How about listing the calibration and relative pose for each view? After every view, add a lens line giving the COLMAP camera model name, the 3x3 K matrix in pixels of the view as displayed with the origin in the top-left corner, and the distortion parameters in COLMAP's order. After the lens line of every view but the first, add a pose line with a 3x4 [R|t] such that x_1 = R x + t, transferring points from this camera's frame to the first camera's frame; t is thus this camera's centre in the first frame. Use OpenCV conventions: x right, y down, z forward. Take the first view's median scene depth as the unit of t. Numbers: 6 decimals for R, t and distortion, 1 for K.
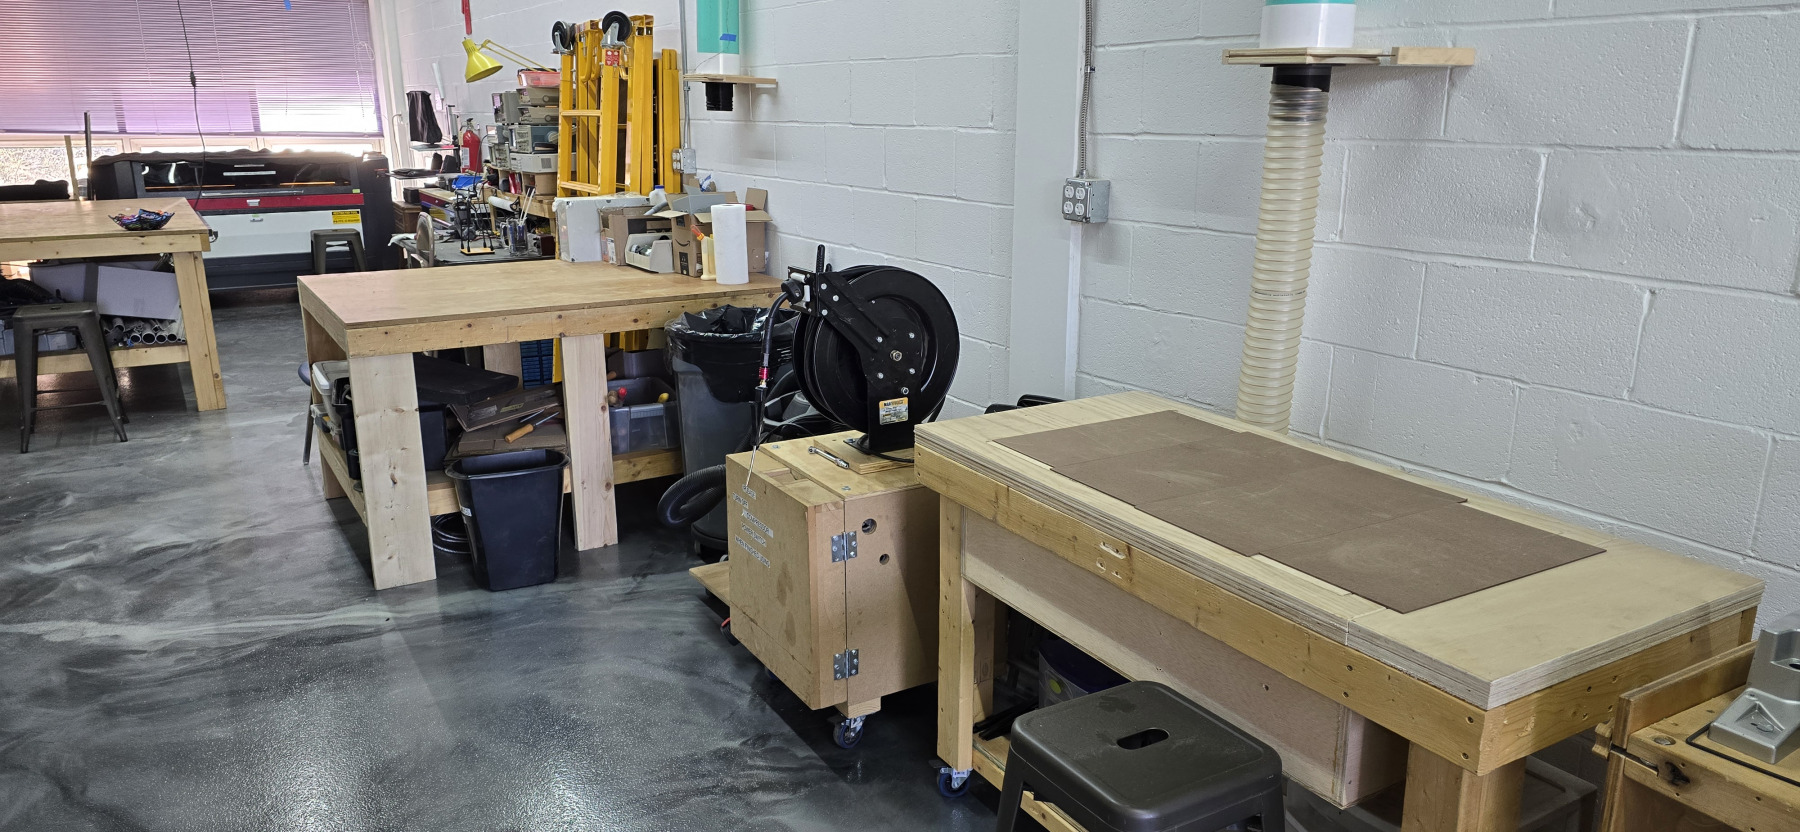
lens RADIAL K [[1213.7, 0, 923.2], [0, 1213.7, 423.7], [0, 0, 1]] dist [0.069538, -0.064681]
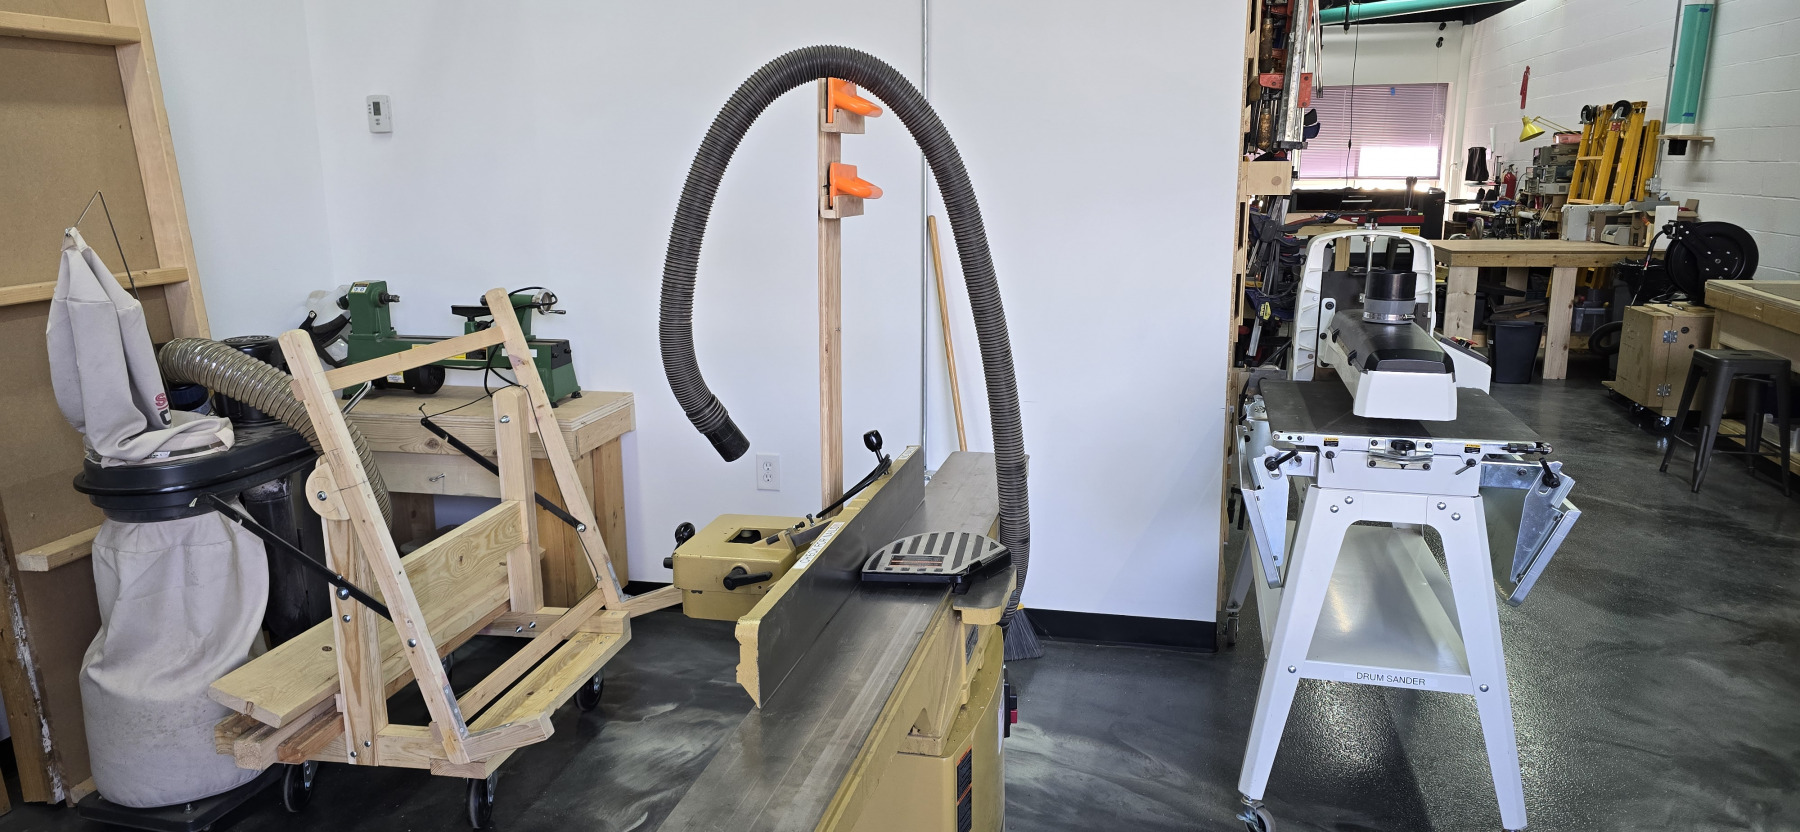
lens RADIAL K [[1213.7, 0, 883.5], [0, 1213.7, 414.2], [0, 0, 1]] dist [0.069538, -0.064681]
pose [[0.703907, 0.138815, -0.696595, 0.260427], [-0.172341, 0.984790, 0.022095, 0.217580], [0.689067, 0.104499, 0.717124, -0.829793]]
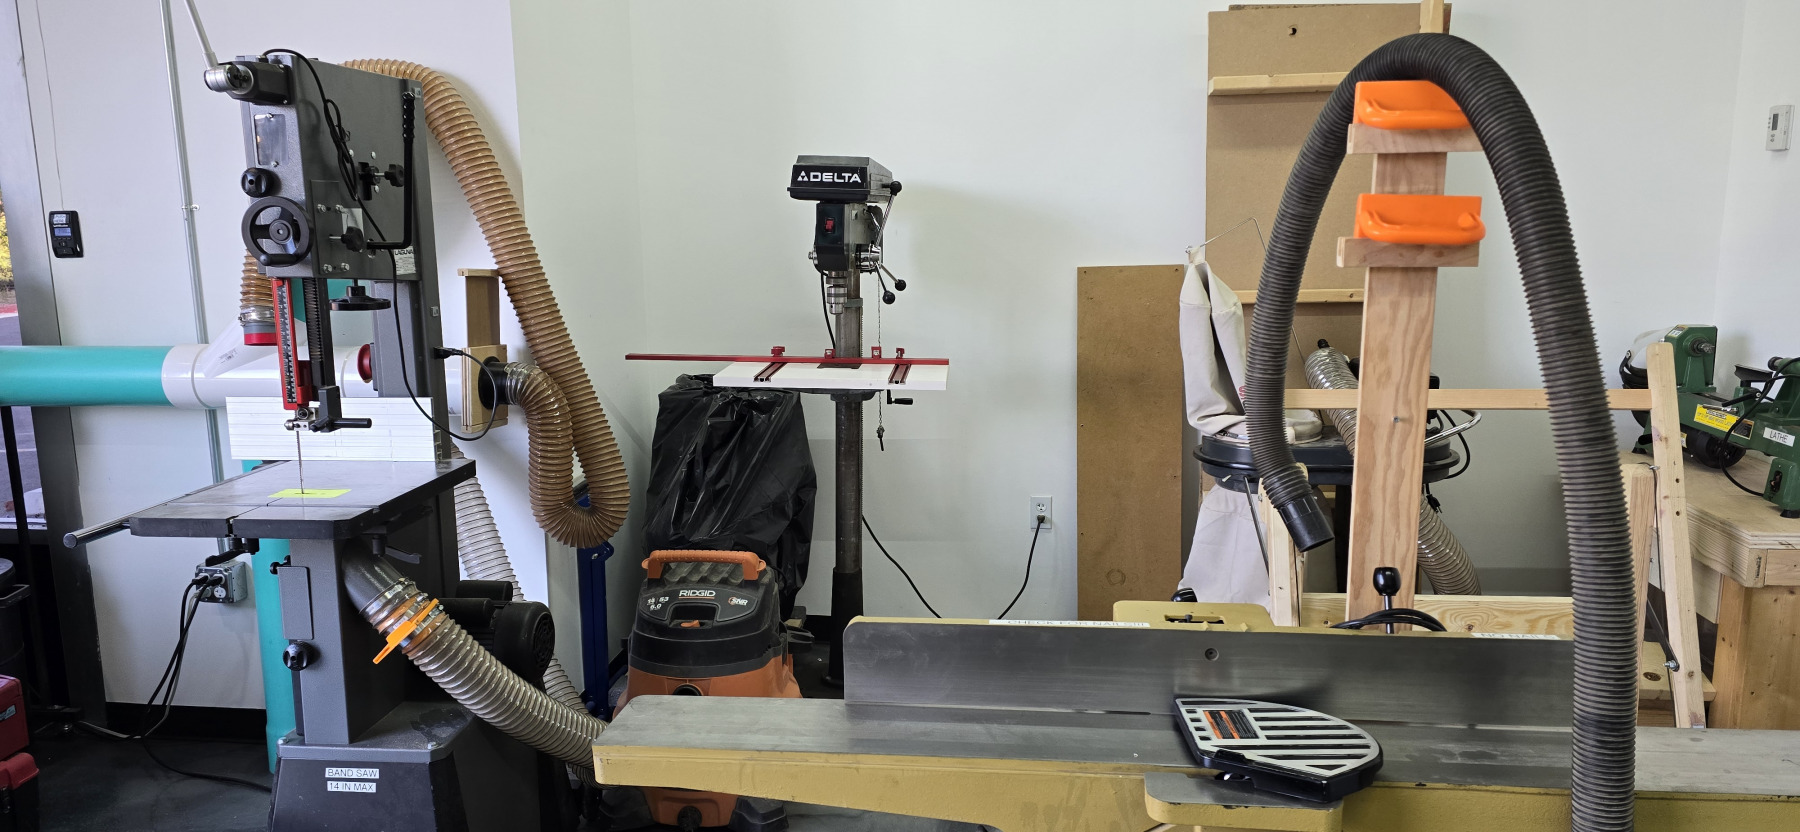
lens RADIAL K [[1213.7, 0, 901.9], [0, 1213.7, 411.8], [0, 0, 1]] dist [0.069538, -0.064681]
pose [[-0.622843, 0.138698, -0.769955, 0.266298], [-0.185940, 0.929716, 0.317890, 0.134476], [0.759930, 0.341161, -0.553277, -0.506762]]
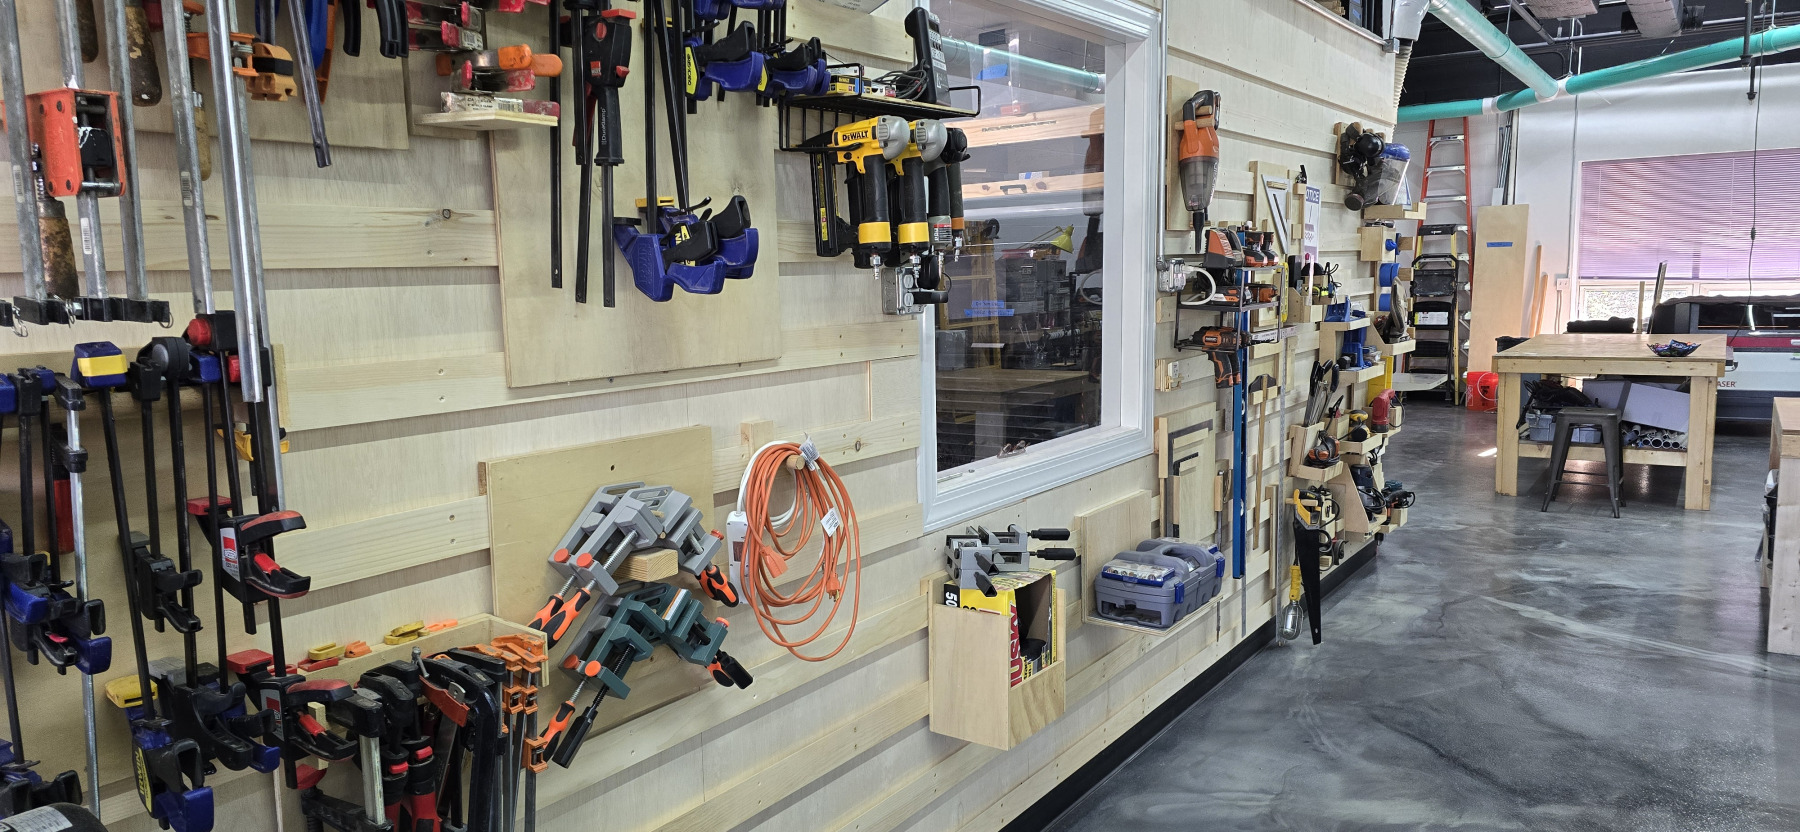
lens RADIAL K [[1213.7, 0, 881.0], [0, 1213.7, 427.0], [0, 0, 1]] dist [0.069538, -0.064681]
pose [[0.397702, 0.107845, -0.911154, 0.195020], [-0.207230, 0.977965, 0.025300, 0.046287], [0.893806, 0.178757, 0.411288, -0.212314]]
